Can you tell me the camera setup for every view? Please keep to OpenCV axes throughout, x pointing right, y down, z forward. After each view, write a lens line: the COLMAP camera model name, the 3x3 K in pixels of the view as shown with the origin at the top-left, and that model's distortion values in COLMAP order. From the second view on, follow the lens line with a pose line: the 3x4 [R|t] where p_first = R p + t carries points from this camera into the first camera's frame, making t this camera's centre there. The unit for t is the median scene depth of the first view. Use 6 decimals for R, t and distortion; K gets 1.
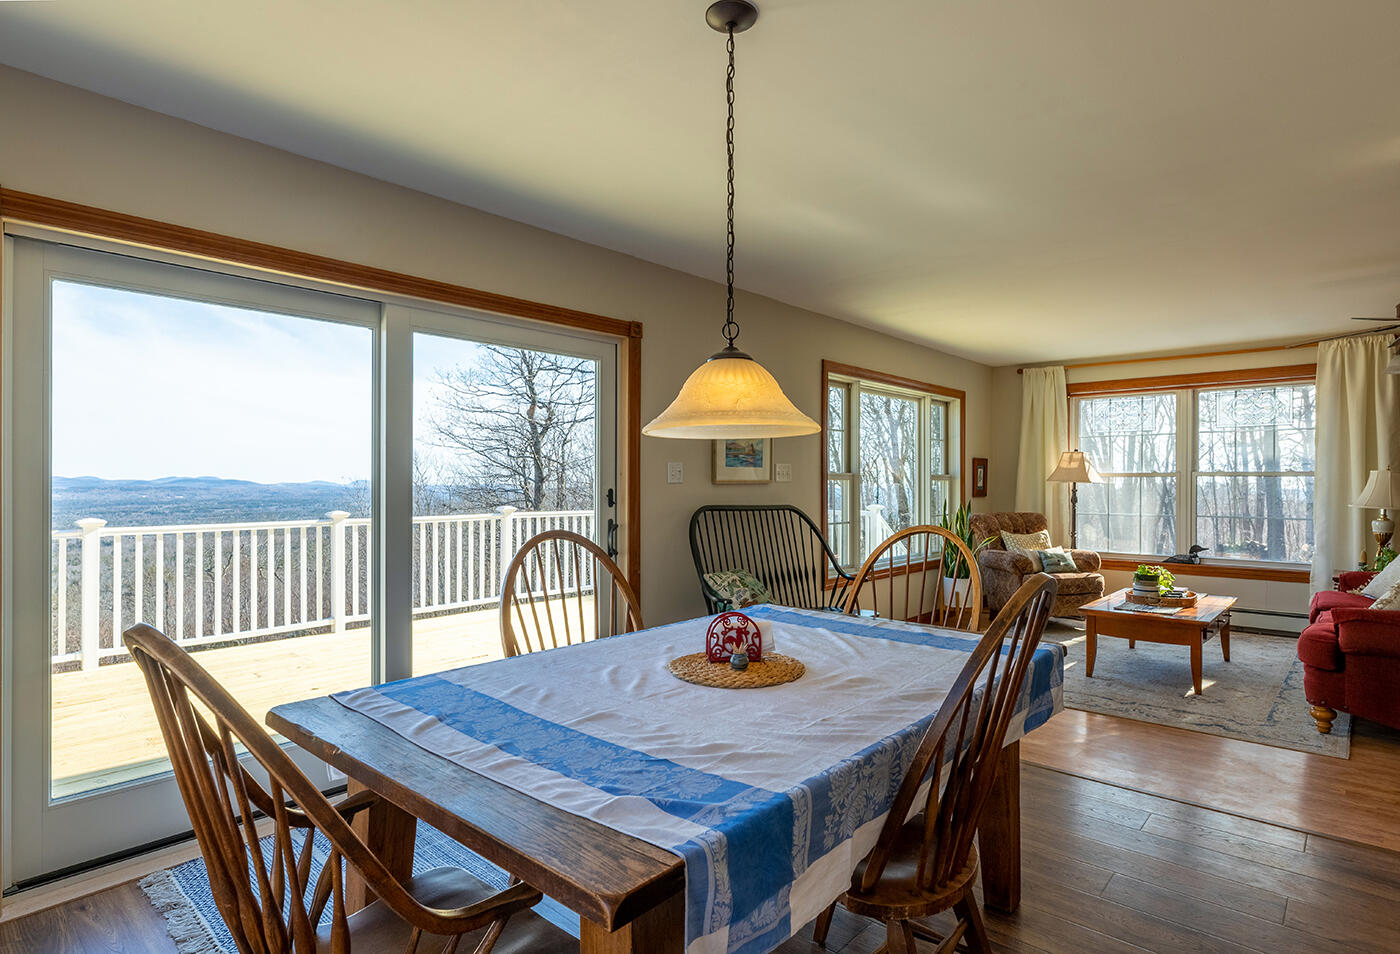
lens RADIAL K [[754.4, 0, 708.3], [0, 754.4, 480.6], [0, 0, 1]] dist [0.001295, 0.000089]
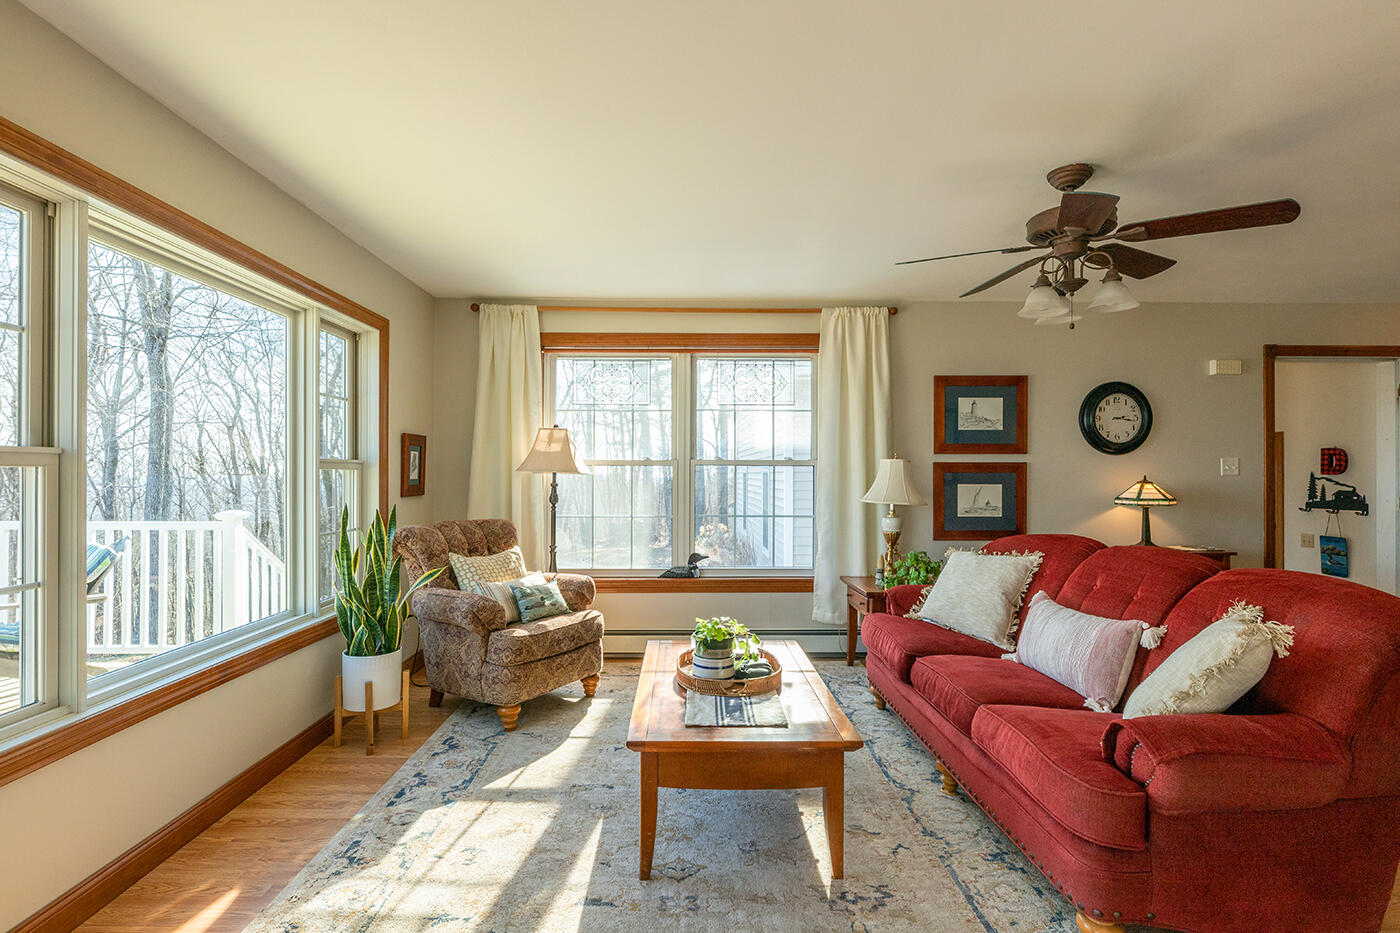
lens RADIAL K [[677.2, 0, 703.8], [0, 677.2, 468.5], [0, 0, 1]] dist [-0.001752, 0.000590]
pose [[0.728993, 0.004537, 0.684506, 0.169559], [-0.002239, 0.999988, -0.004244, 0.000574], [-0.684518, 0.001561, 0.728995, 0.476969]]
